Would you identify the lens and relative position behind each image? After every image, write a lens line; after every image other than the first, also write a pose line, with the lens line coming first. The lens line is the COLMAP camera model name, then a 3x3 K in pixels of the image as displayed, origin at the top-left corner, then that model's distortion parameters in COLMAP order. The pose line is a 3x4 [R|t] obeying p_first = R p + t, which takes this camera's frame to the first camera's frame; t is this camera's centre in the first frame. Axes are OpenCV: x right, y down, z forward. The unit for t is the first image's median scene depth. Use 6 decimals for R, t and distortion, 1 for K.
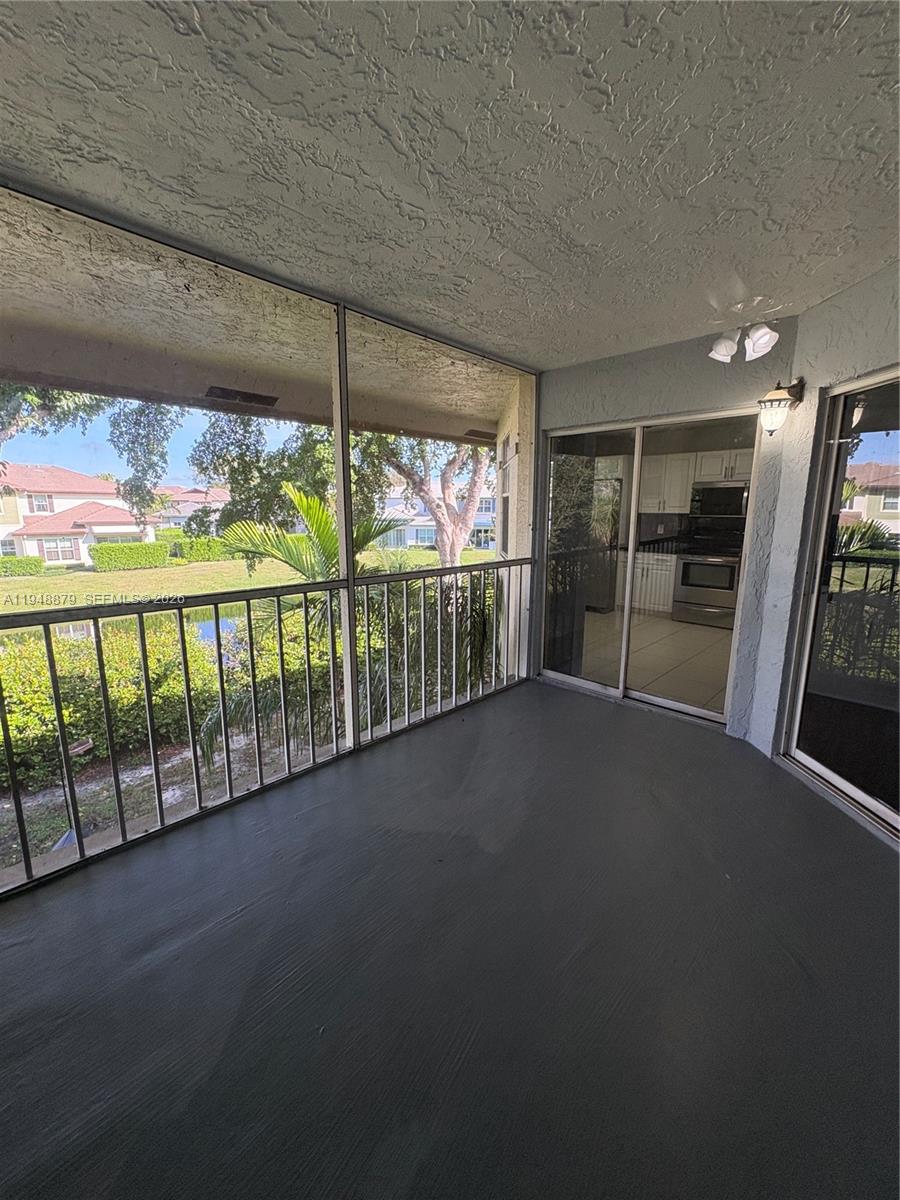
lens RADIAL K [[477.4, 0, 450.0], [0, 477.4, 600.0], [0, 0, 1]] dist [-0.001195, 0.000465]
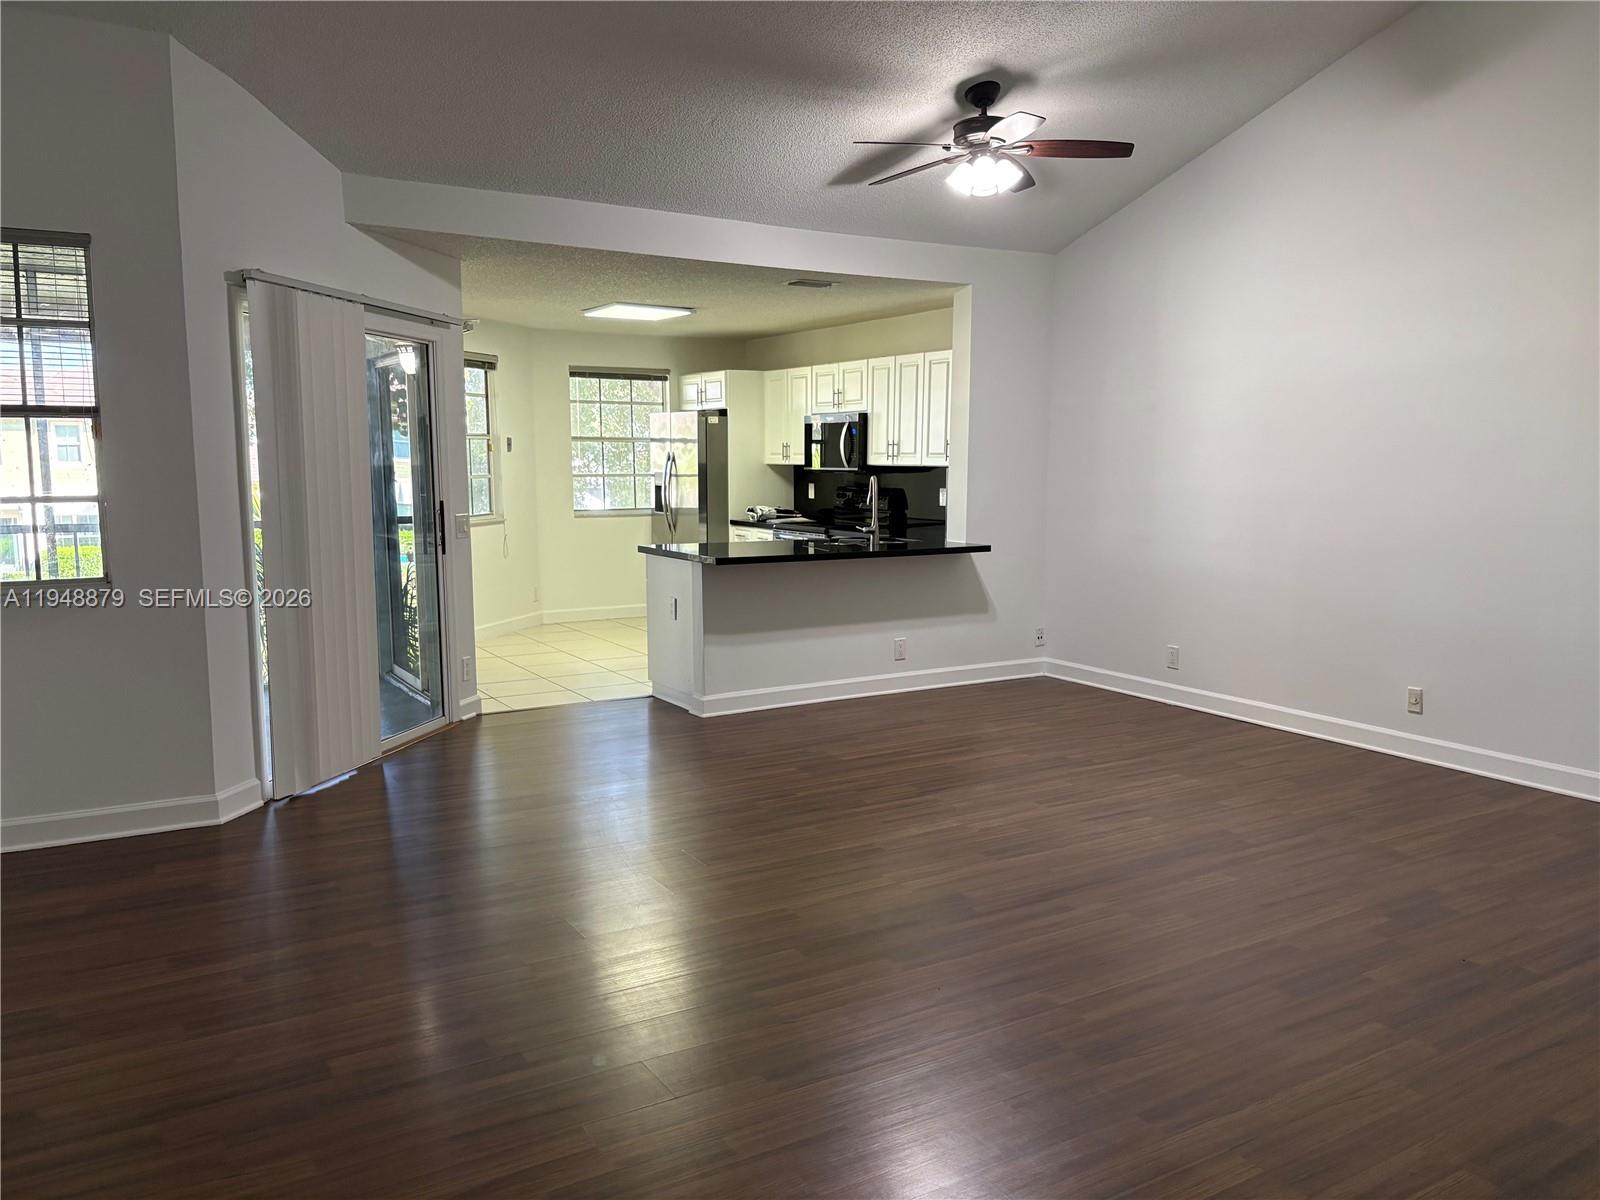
lens RADIAL K [[1207.5, 0, 798.4], [0, 1207.5, 610.0], [0, 0, 1]] dist [0.075832, -0.122986]
pose [[0.968630, 0.031930, -0.246446, 0.856844], [-0.047447, 0.997230, -0.057283, 0.092804], [0.243934, 0.067179, 0.967462, -0.481210]]
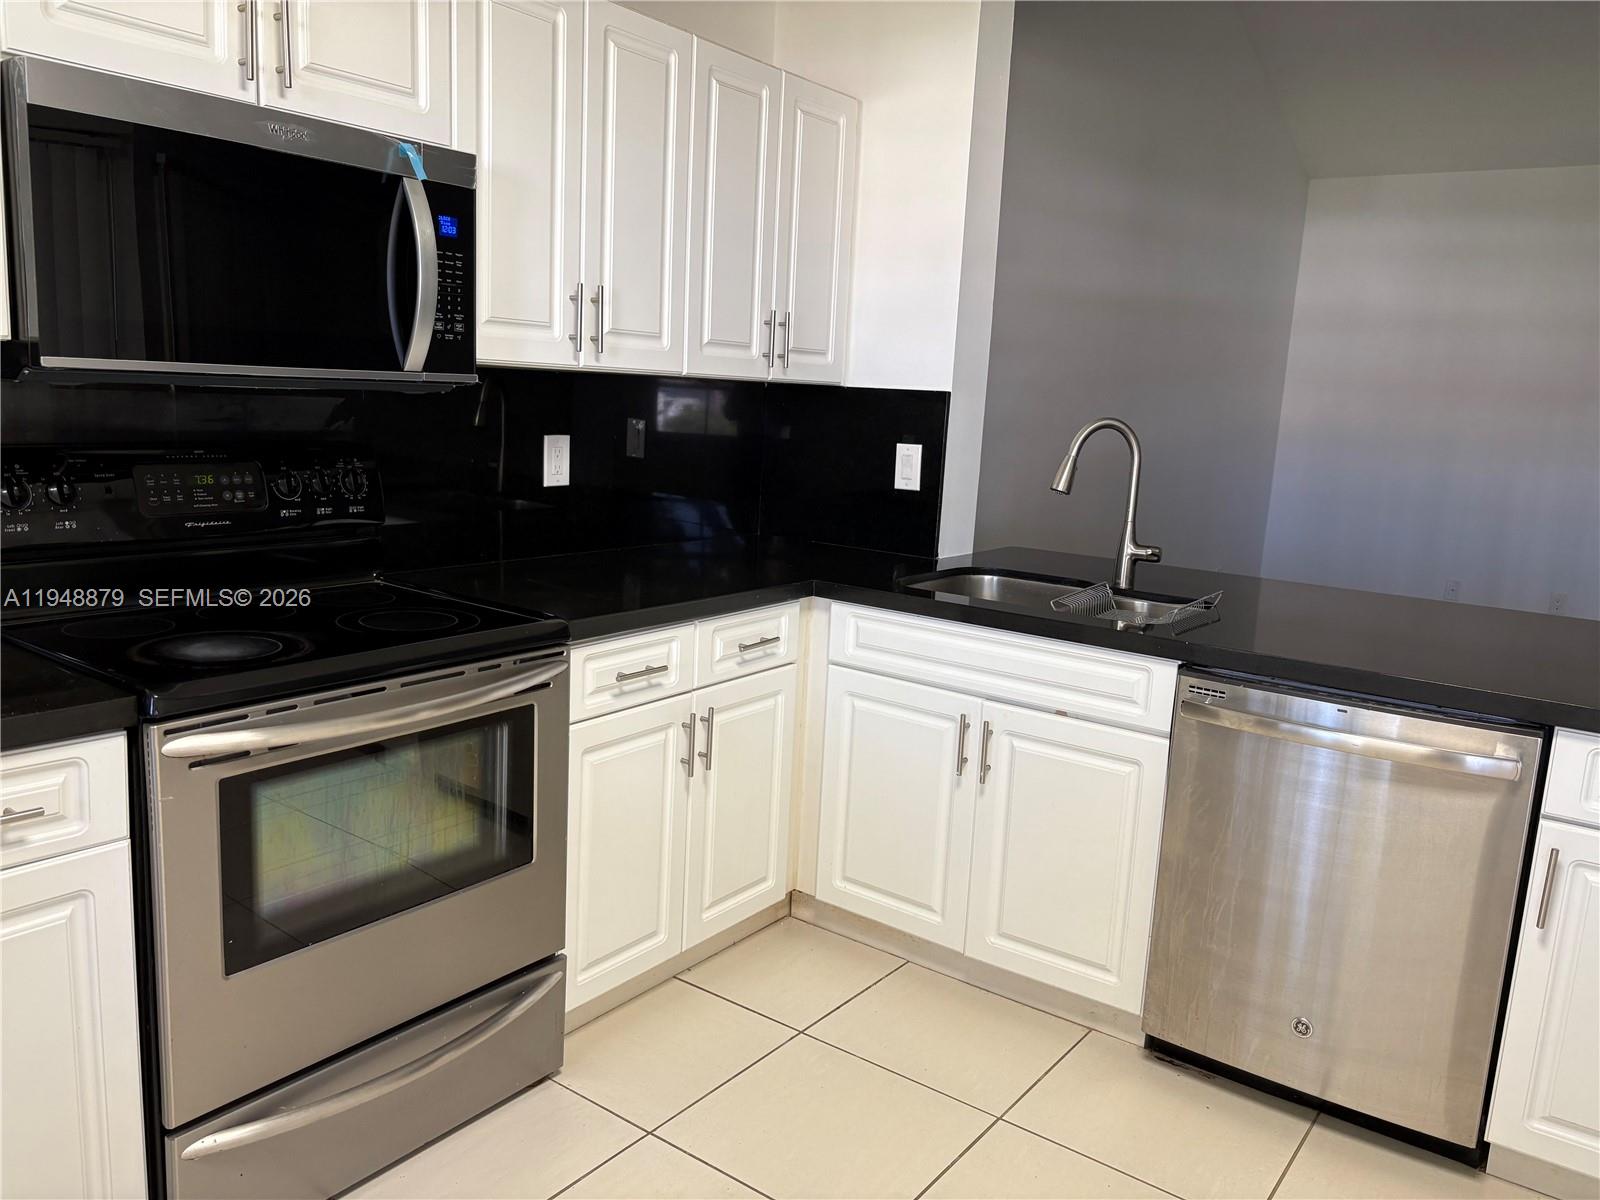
lens RADIAL K [[1207.5, 0, 798.4], [0, 1207.5, 610.0], [0, 0, 1]] dist [0.075832, -0.122986]
pose [[-0.136955, -0.190911, 0.972006, 0.186772], [0.139114, 0.967821, 0.209690, -0.150902], [-0.980760, 0.163938, -0.105990, 0.839672]]
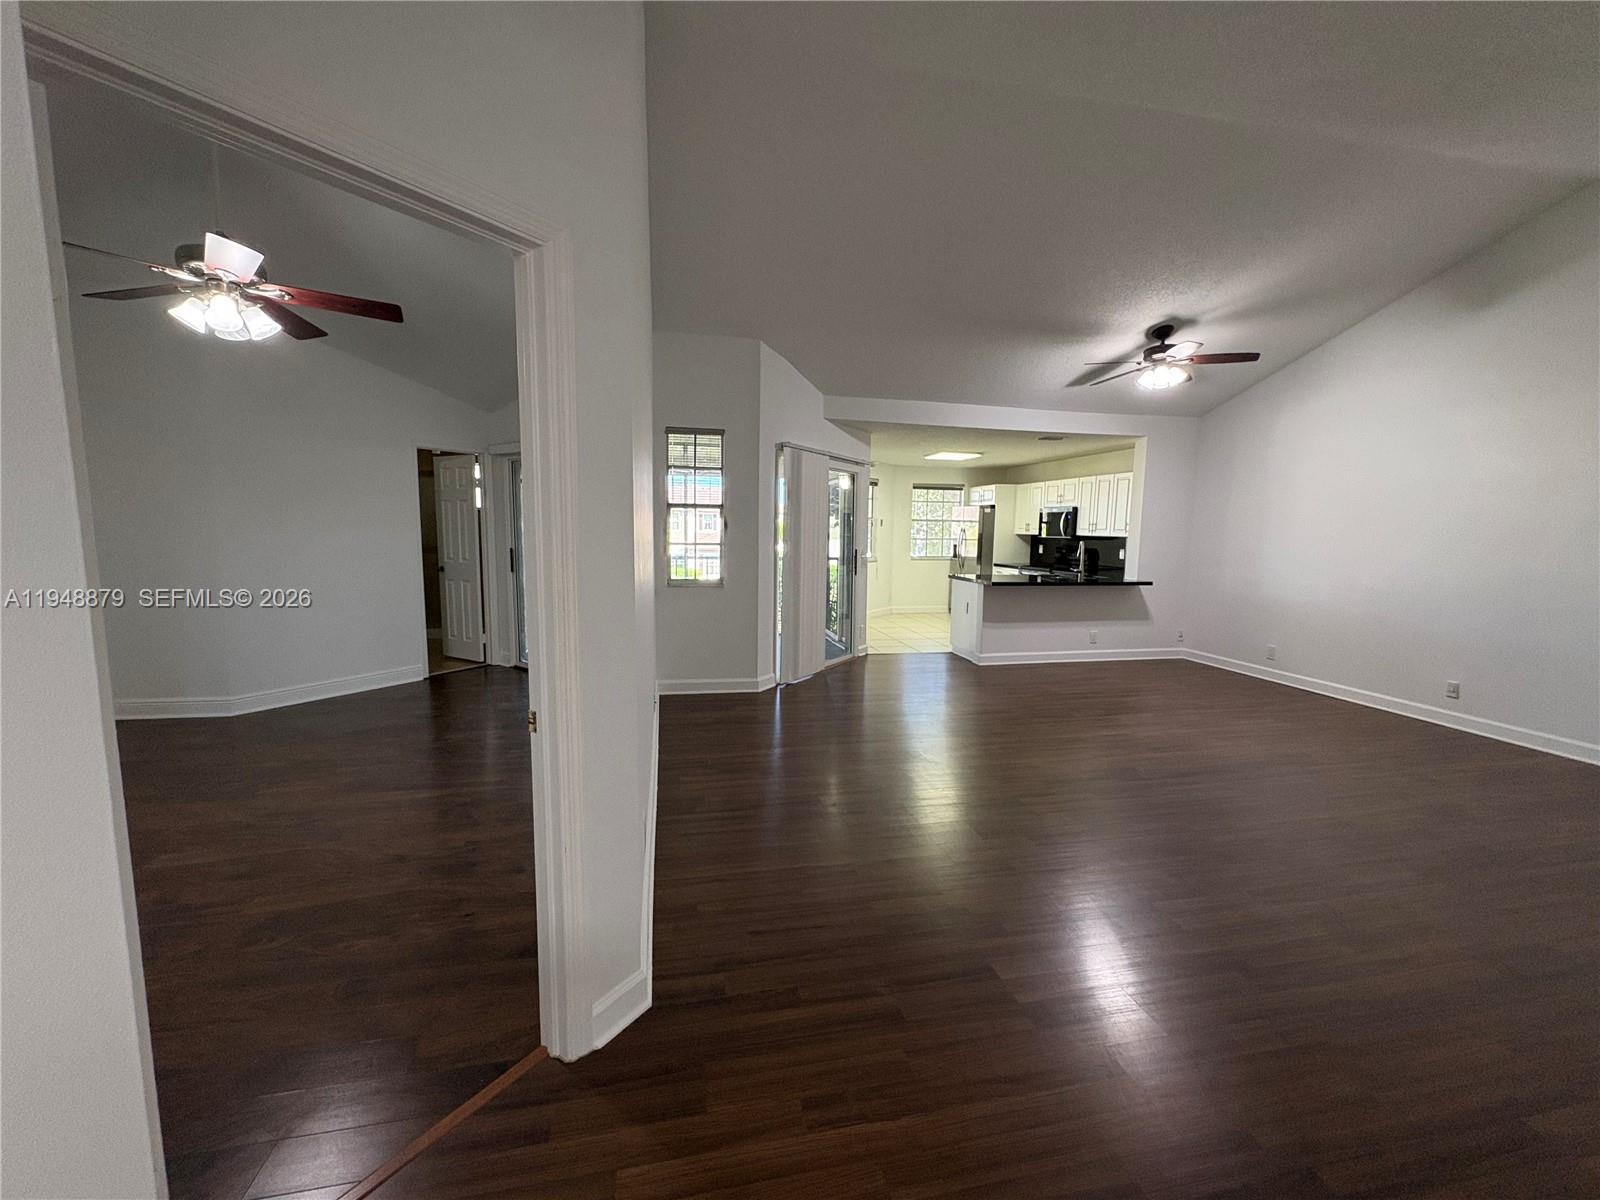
lens RADIAL K [[636.5, 0, 796.7], [0, 636.5, 598.6], [0, 0, 1]] dist [-0.001195, 0.000465]
pose [[0.830815, 0.072323, -0.551830, 0.843650], [-0.118307, 0.991810, -0.048132, 0.107156], [0.543830, 0.105274, 0.832566, -0.539835]]
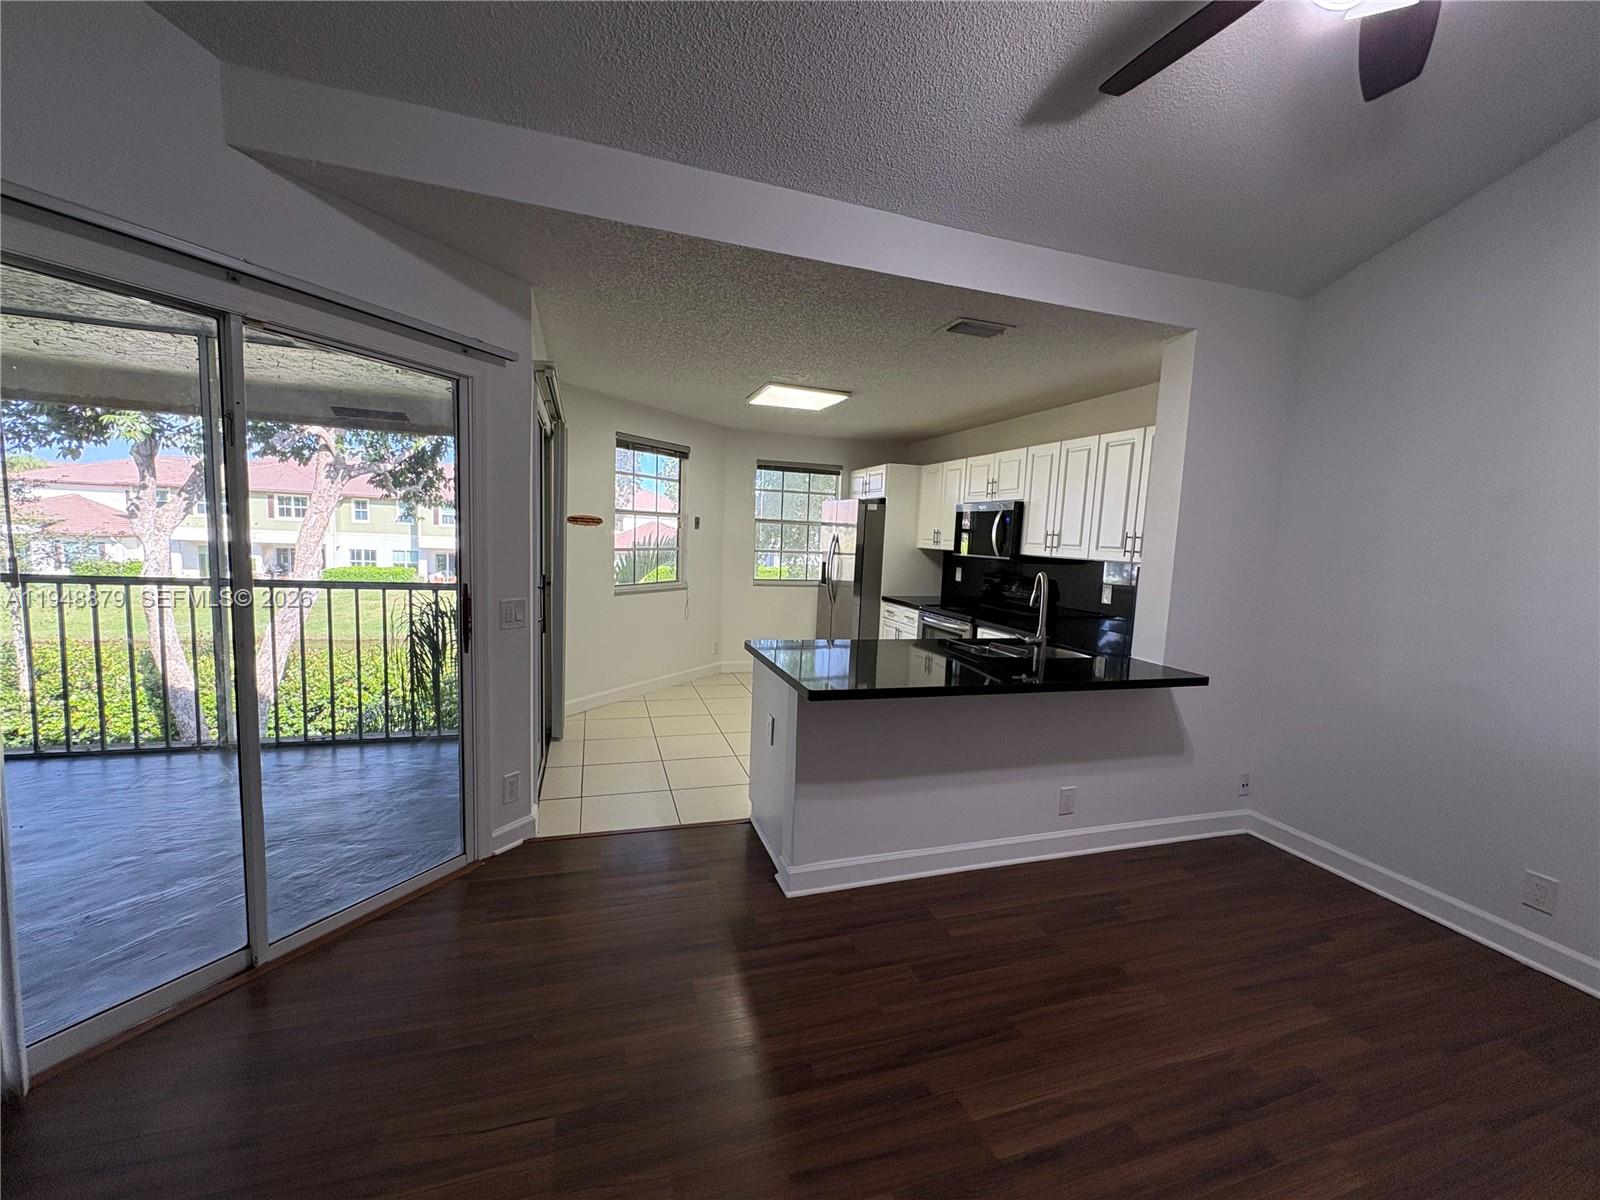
lens RADIAL K [[636.5, 0, 796.7], [0, 636.5, 598.6], [0, 0, 1]] dist [-0.001195, 0.000465]
pose [[0.883481, 0.083945, -0.460884, 0.694722], [-0.129516, 0.989236, -0.068095, -0.029638], [0.450207, 0.119852, 0.884844, 0.143958]]
